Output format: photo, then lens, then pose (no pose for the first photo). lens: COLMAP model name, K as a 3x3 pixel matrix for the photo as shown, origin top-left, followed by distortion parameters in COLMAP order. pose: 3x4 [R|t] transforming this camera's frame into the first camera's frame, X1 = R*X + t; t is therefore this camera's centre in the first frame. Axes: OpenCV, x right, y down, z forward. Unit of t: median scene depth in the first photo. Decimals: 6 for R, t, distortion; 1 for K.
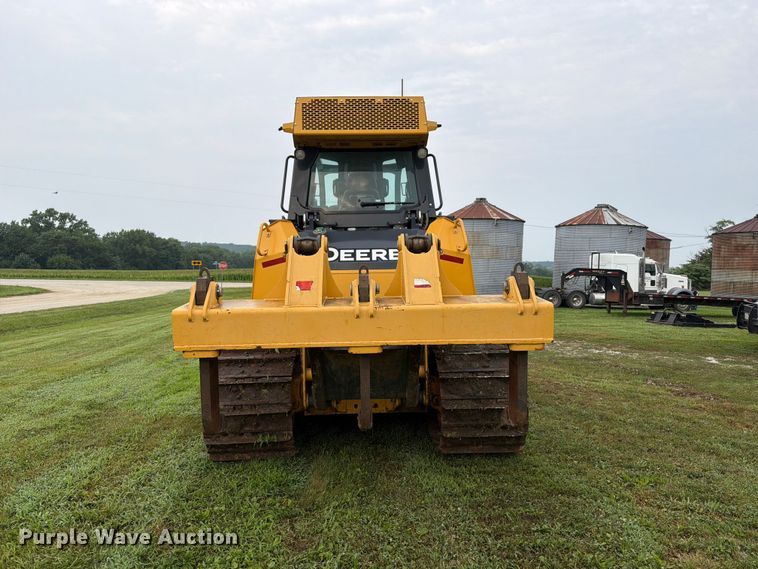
lens RADIAL K [[542.4, 0, 375.9], [0, 542.4, 289.0], [0, 0, 1]] dist [0.044381, -0.059046]
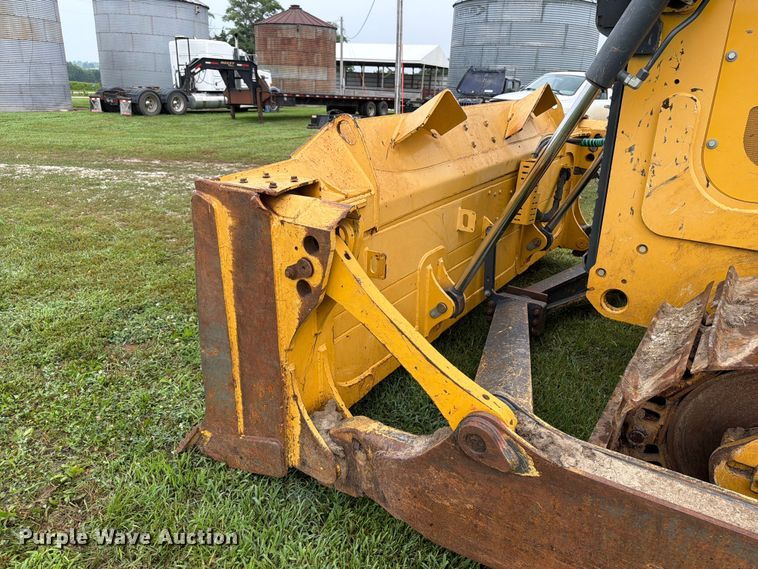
lens RADIAL K [[542.4, 0, 375.9], [0, 542.4, 289.0], [0, 0, 1]] dist [0.044381, -0.059046]
pose [[0.607150, -0.289550, 0.739952, -0.112942], [0.017268, 0.935830, 0.352029, -0.001318], [-0.794399, -0.200957, 0.573189, 0.268765]]
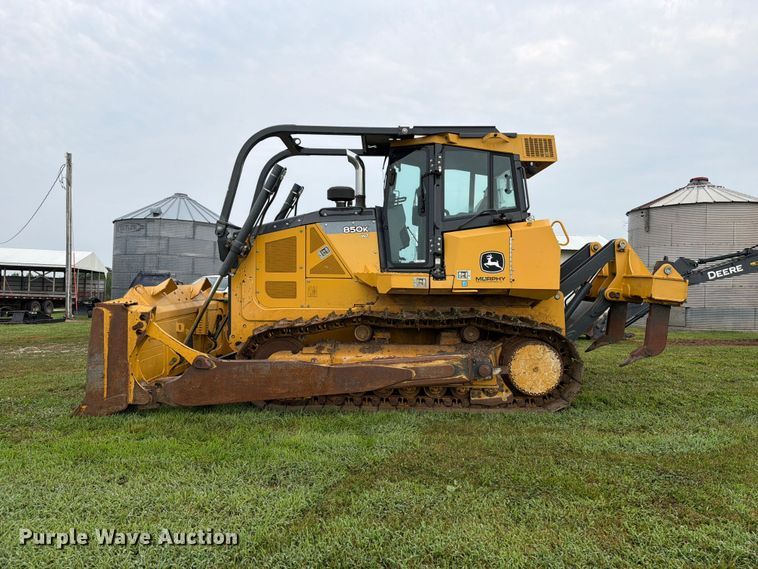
lens RADIAL K [[538.8, 0, 378.2], [0, 538.8, 294.8], [0, 0, 1]] dist [0.013298, 0.004107]
pose [[0.054491, -0.026932, 0.998151, -0.250951], [0.020527, 0.999455, 0.025846, 0.002653], [-0.998303, 0.019080, 0.055014, 0.216934]]
